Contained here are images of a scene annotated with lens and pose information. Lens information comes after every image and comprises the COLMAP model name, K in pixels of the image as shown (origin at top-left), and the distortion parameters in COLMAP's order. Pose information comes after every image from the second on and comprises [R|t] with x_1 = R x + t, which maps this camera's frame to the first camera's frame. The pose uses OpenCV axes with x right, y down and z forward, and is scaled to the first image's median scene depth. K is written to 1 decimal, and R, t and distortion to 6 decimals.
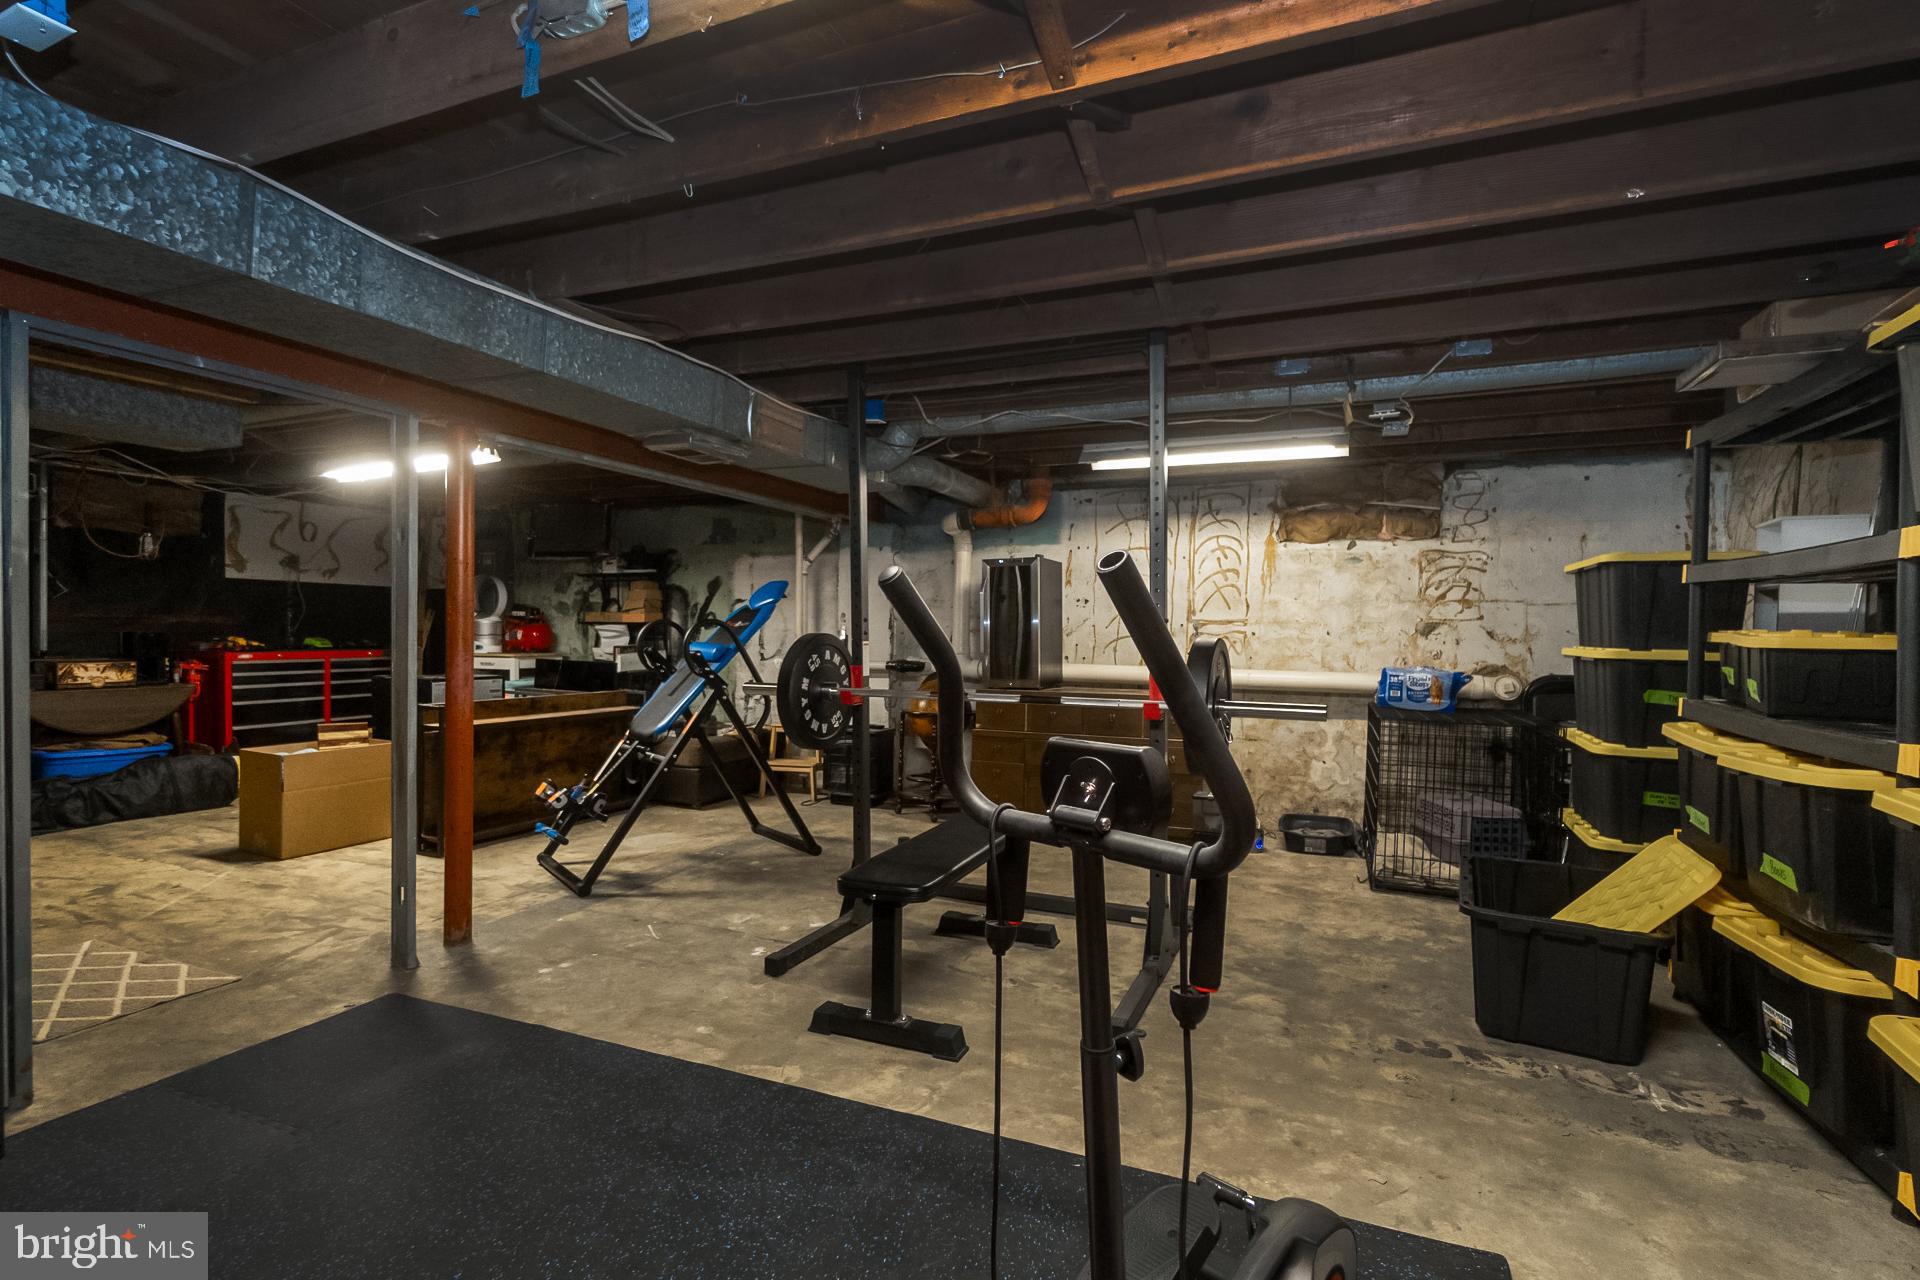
lens RADIAL K [[898.7, 0, 954.1], [0, 898.7, 617.5], [0, 0, 1]] dist [0.002816, 0.000204]
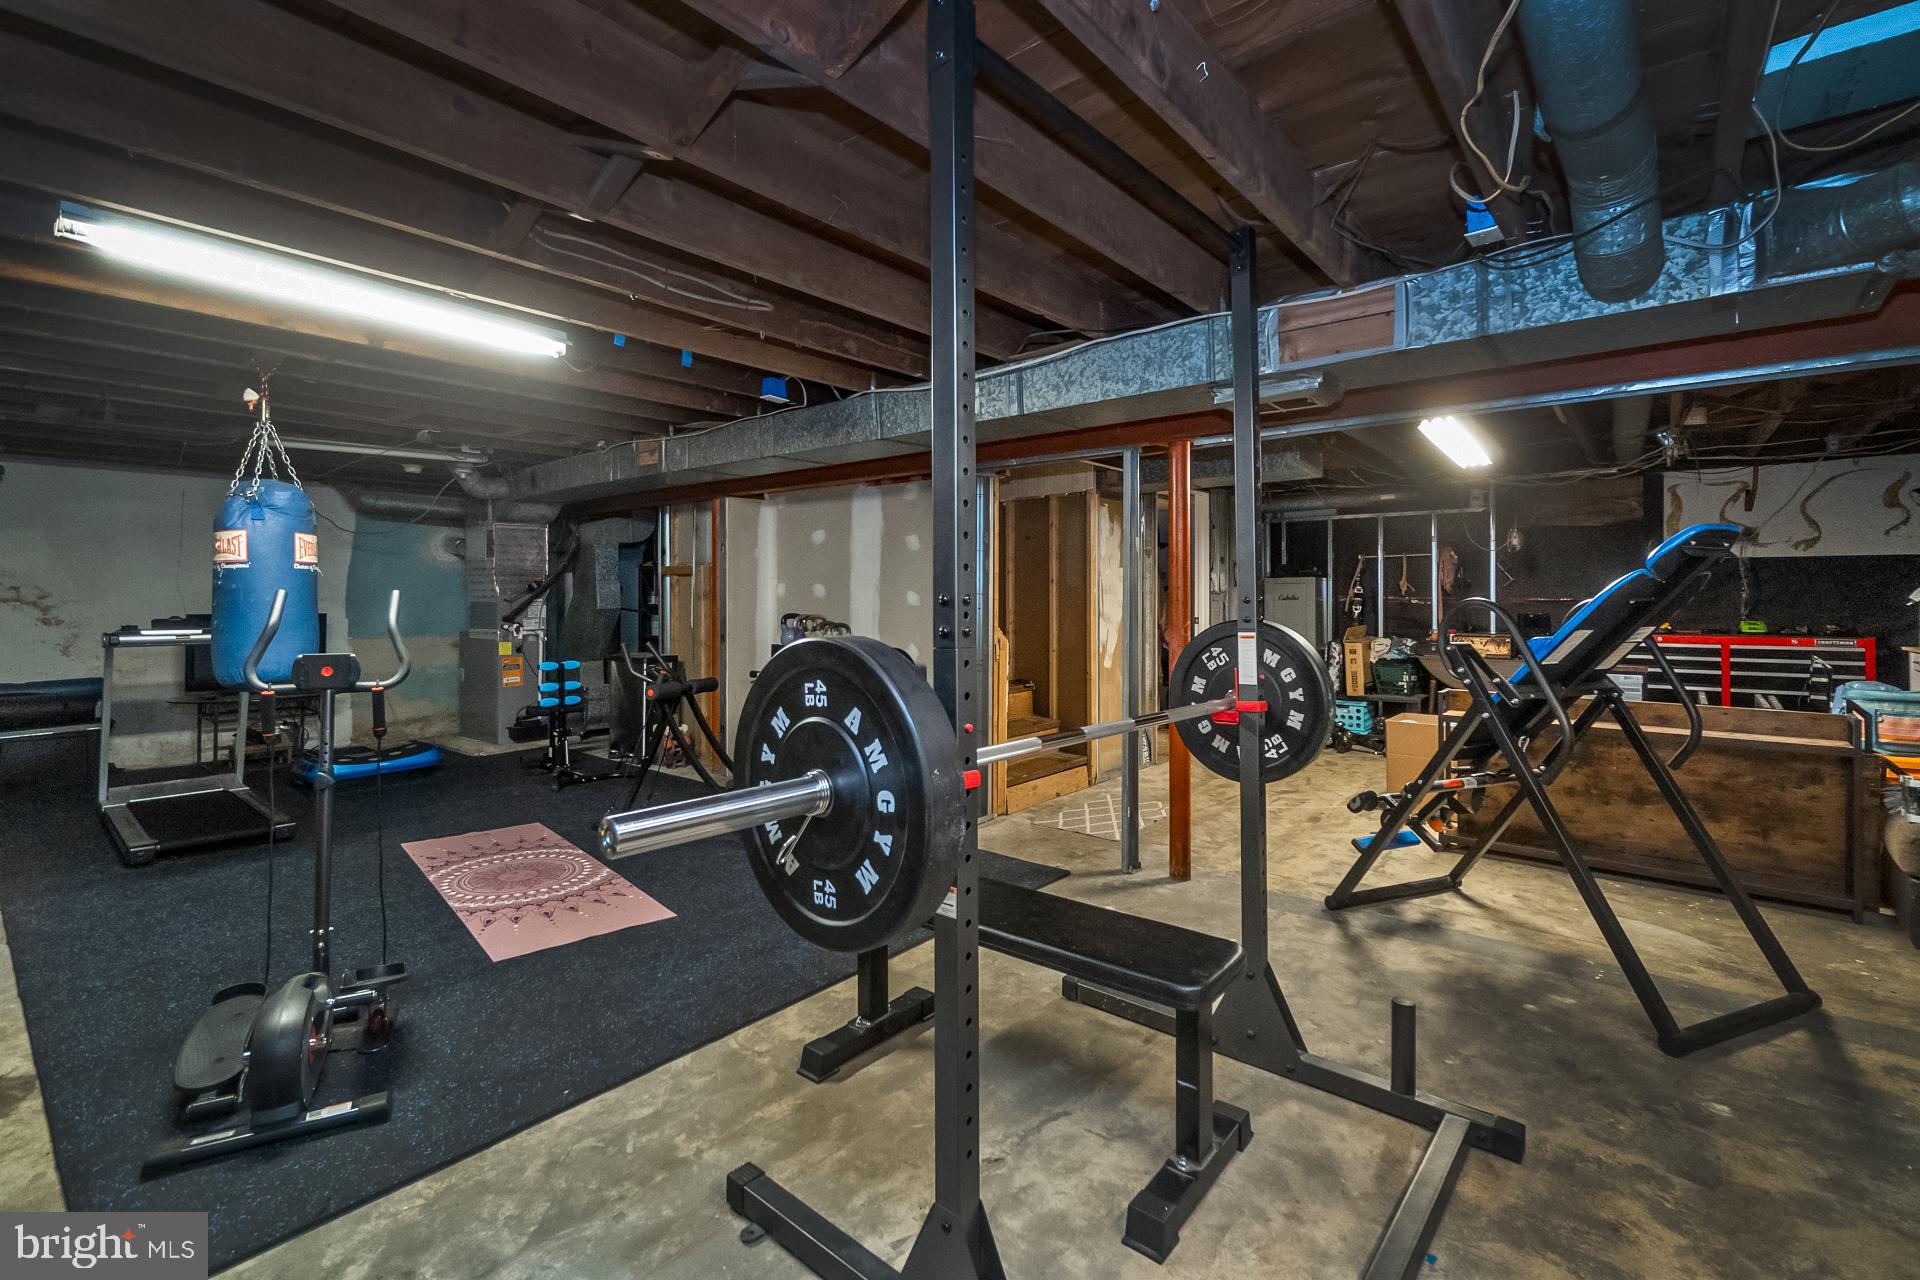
lens RADIAL K [[853.6, 0, 959.6], [0, 853.6, 610.2], [0, 0, 1]] dist [-0.003678, -0.000405]
pose [[-0.280278, 0.002606, -0.959915, 0.504598], [0.008253, 0.999966, 0.000305, 0.008069], [0.959883, -0.007836, -0.280290, 0.881661]]
